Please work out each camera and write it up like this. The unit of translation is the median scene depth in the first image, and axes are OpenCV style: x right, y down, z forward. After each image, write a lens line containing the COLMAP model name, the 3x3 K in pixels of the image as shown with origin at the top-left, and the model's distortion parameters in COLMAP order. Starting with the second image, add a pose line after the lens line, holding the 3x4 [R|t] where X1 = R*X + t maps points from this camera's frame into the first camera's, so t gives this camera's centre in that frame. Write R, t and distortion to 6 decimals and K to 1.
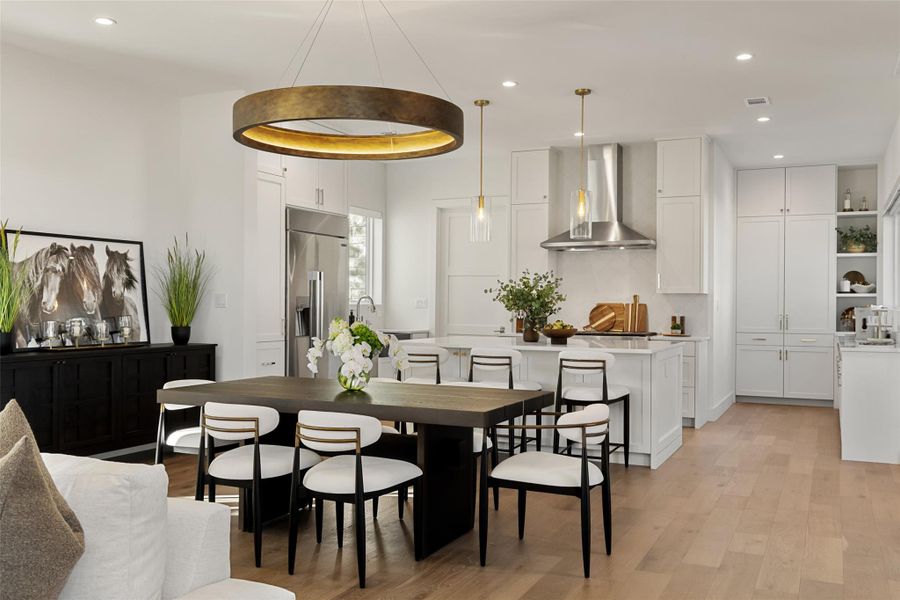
lens RADIAL K [[812.4, 0, 454.6], [0, 812.4, 304.8], [0, 0, 1]] dist [-0.004586, 0.017556]
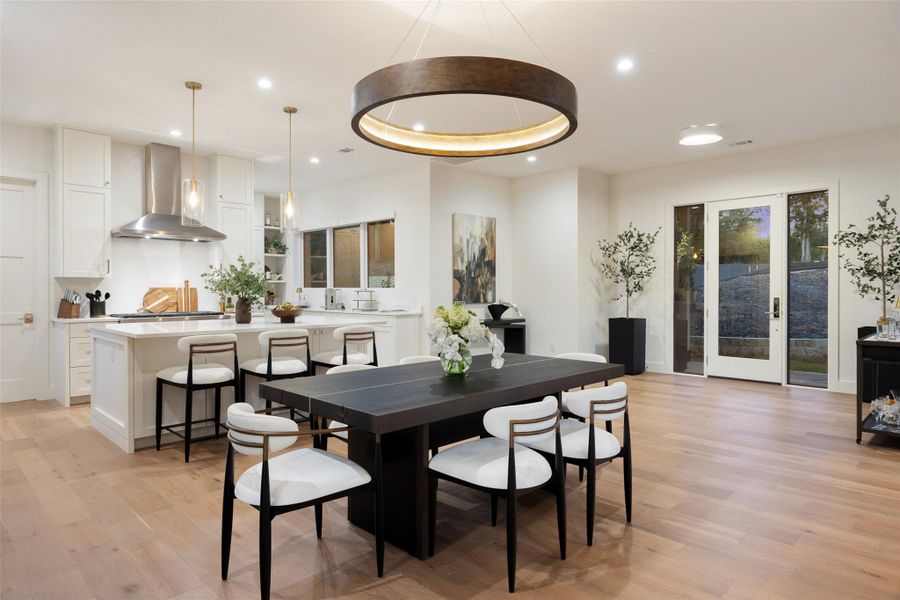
lens RADIAL K [[536.0, 0, 448.1], [0, 536.0, 291.7], [0, 0, 1]] dist [-0.003009, -0.001051]
pose [[0.347054, -0.011317, 0.937777, -0.399893], [0.002976, 0.999935, 0.010966, -0.003015], [-0.937840, -0.001015, 0.347065, 0.407005]]
